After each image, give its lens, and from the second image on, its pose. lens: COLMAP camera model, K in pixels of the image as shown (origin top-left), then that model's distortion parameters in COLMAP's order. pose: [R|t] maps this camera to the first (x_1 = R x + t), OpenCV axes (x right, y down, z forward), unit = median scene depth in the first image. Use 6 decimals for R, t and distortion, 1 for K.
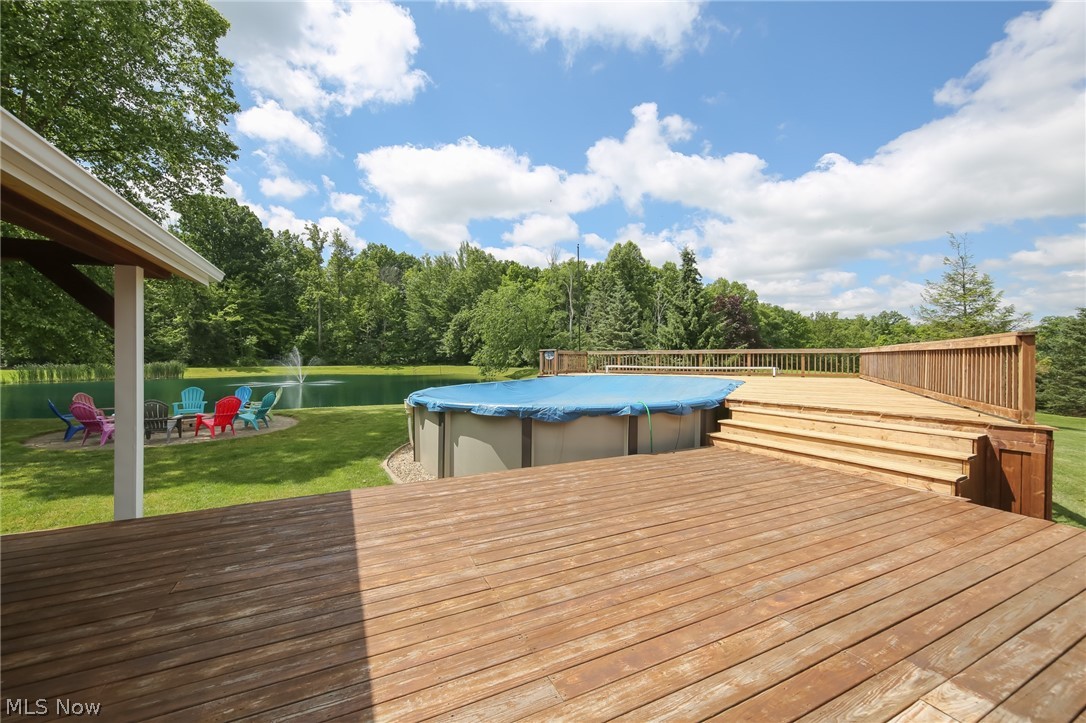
lens RADIAL K [[452.5, 0, 541.0], [0, 452.5, 365.2], [0, 0, 1]] dist [-0.003385, 0.000152]
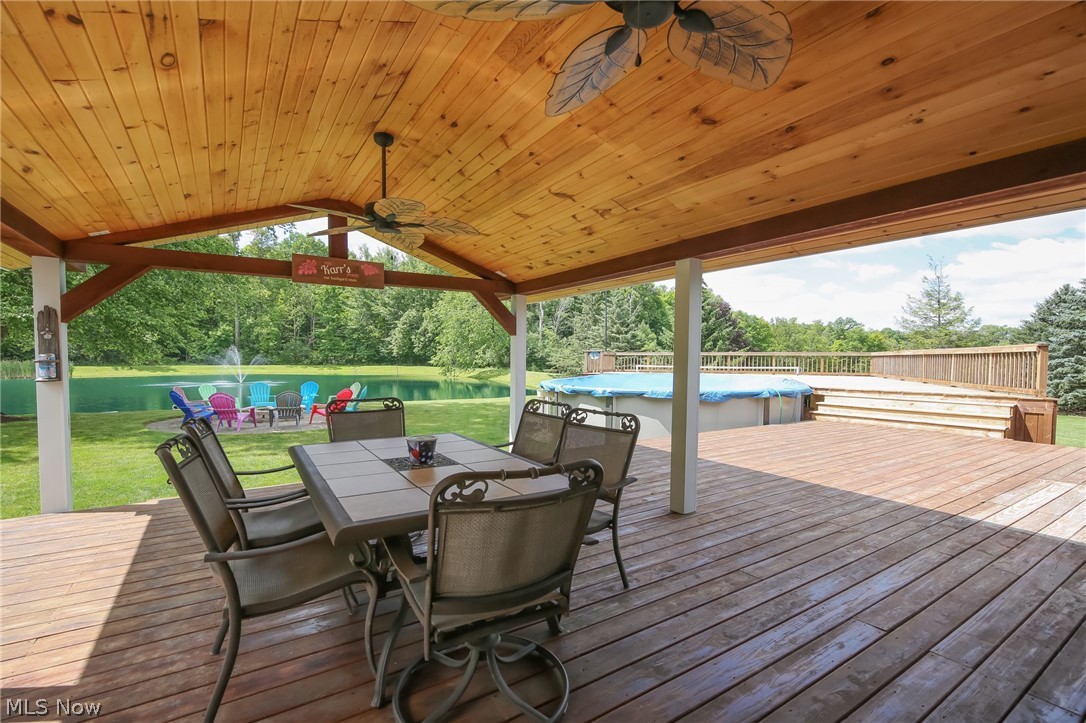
lens RADIAL K [[471.5, 0, 518.8], [0, 471.5, 371.3], [0, 0, 1]] dist [0.002975, -0.000671]
pose [[0.996947, 0.007315, 0.077741, -0.207065], [-0.008093, 0.999920, 0.009694, 0.005884], [-0.077664, -0.010293, 0.996926, -0.126357]]
